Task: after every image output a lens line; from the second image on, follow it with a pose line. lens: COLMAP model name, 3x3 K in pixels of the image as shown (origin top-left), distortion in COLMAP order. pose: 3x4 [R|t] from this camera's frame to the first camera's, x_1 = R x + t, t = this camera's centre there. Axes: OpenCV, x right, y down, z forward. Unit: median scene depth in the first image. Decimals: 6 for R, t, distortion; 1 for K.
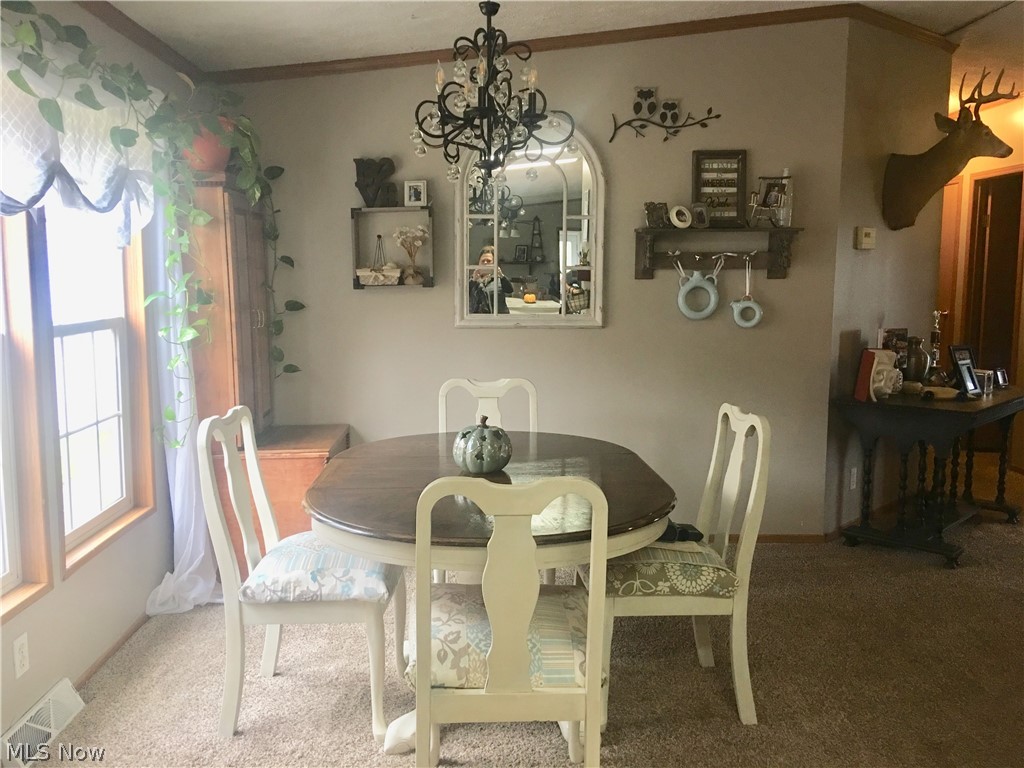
lens RADIAL K [[883.0, 0, 511.6], [0, 883.0, 376.4], [0, 0, 1]] dist [0.049386, -0.036689]
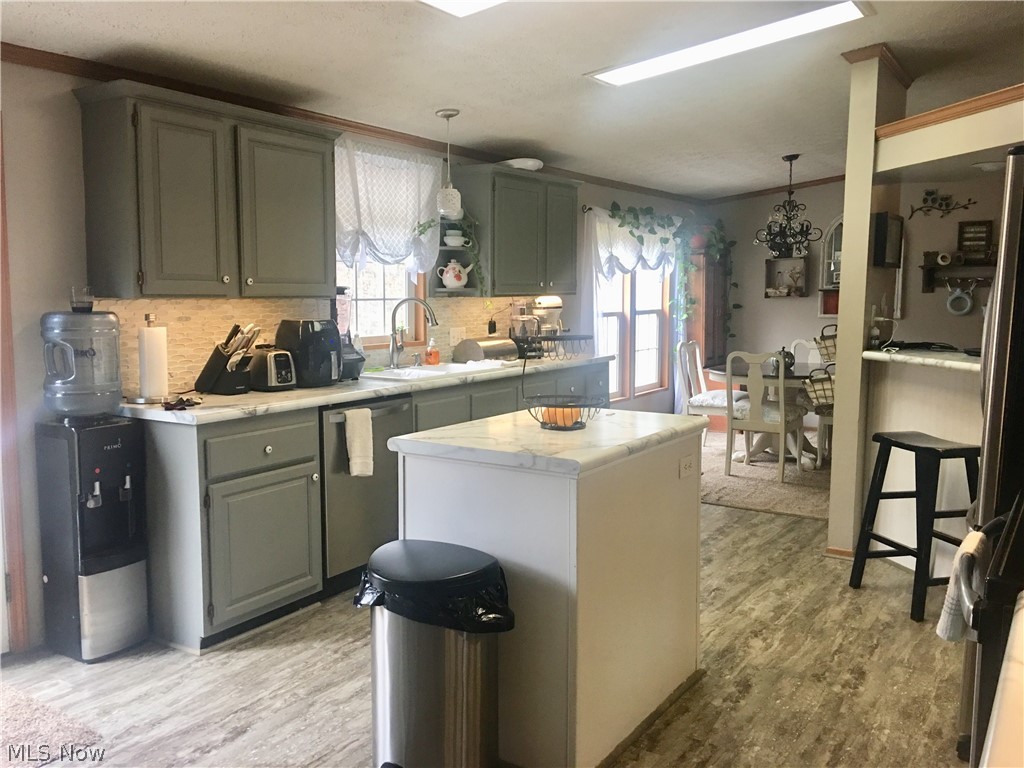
lens RADIAL K [[883.0, 0, 514.0], [0, 883.0, 382.8], [0, 0, 1]] dist [0.049386, -0.036689]
pose [[0.821360, 0.056767, -0.567578, 0.565560], [-0.061171, 0.998063, 0.011299, 0.119821], [0.567120, 0.025439, 0.823242, -1.113963]]
